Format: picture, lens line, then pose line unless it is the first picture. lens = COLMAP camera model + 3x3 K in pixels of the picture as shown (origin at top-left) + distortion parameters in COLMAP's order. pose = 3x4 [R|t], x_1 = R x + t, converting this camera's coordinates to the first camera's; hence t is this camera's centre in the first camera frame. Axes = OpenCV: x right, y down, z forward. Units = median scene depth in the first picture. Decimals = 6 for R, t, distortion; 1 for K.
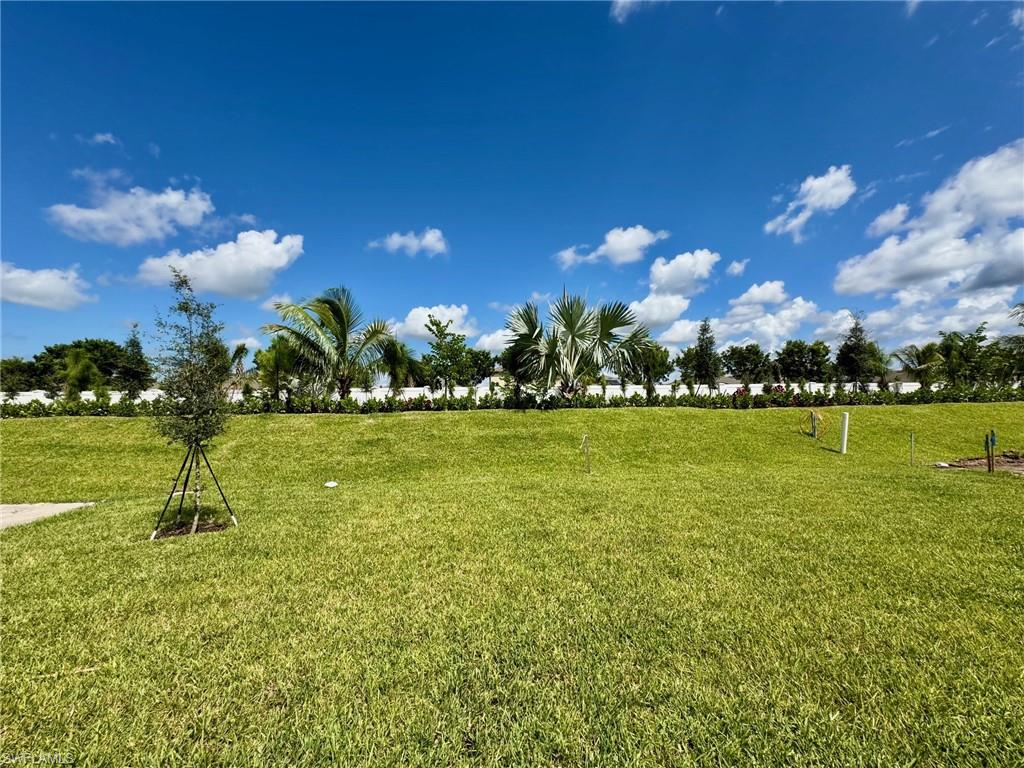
lens RADIAL K [[414.4, 0, 514.3], [0, 414.4, 385.1], [0, 0, 1]] dist [-0.003500, -0.000481]
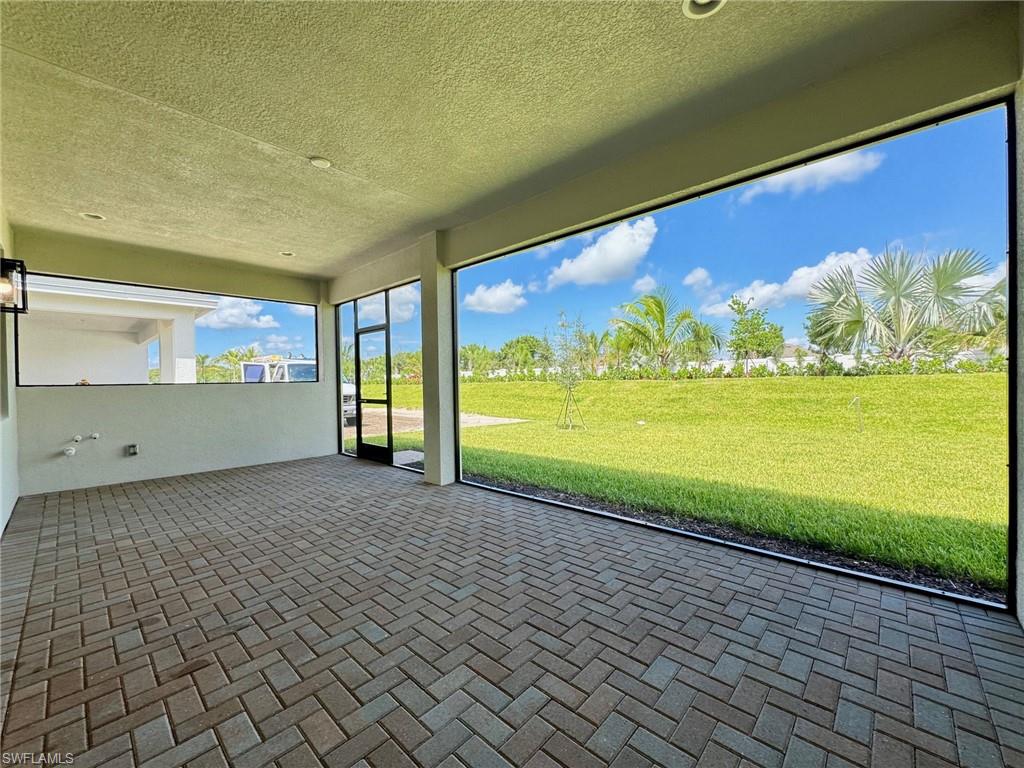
lens RADIAL K [[414.4, 0, 514.3], [0, 414.4, 385.1], [0, 0, 1]] dist [-0.003500, -0.000481]
pose [[0.684178, 0.007850, -0.729273, 0.229112], [0.039033, 0.998115, 0.047362, 0.001257], [0.728270, -0.060870, 0.682582, -0.256481]]
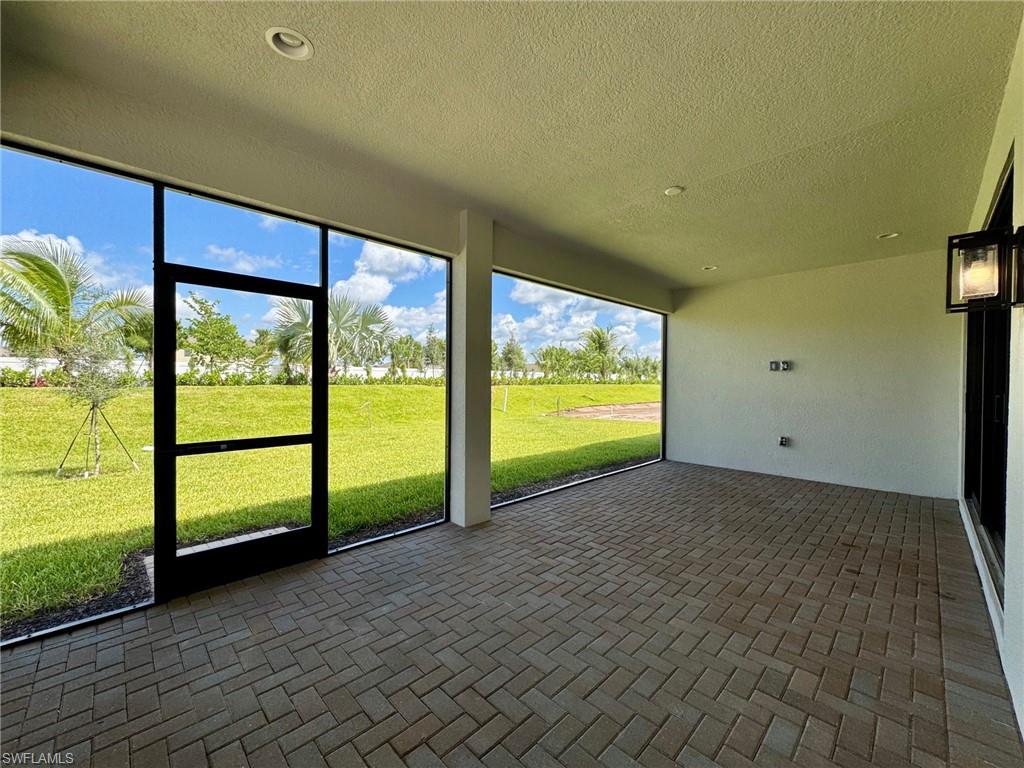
lens RADIAL K [[406.4, 0, 519.7], [0, 406.4, 388.1], [0, 0, 1]] dist [-0.002436, -0.000299]
pose [[0.757322, 0.006594, 0.653008, -0.243051], [-0.042248, 0.998349, 0.038915, -0.006691], [-0.651673, -0.057059, 0.756350, -0.297576]]
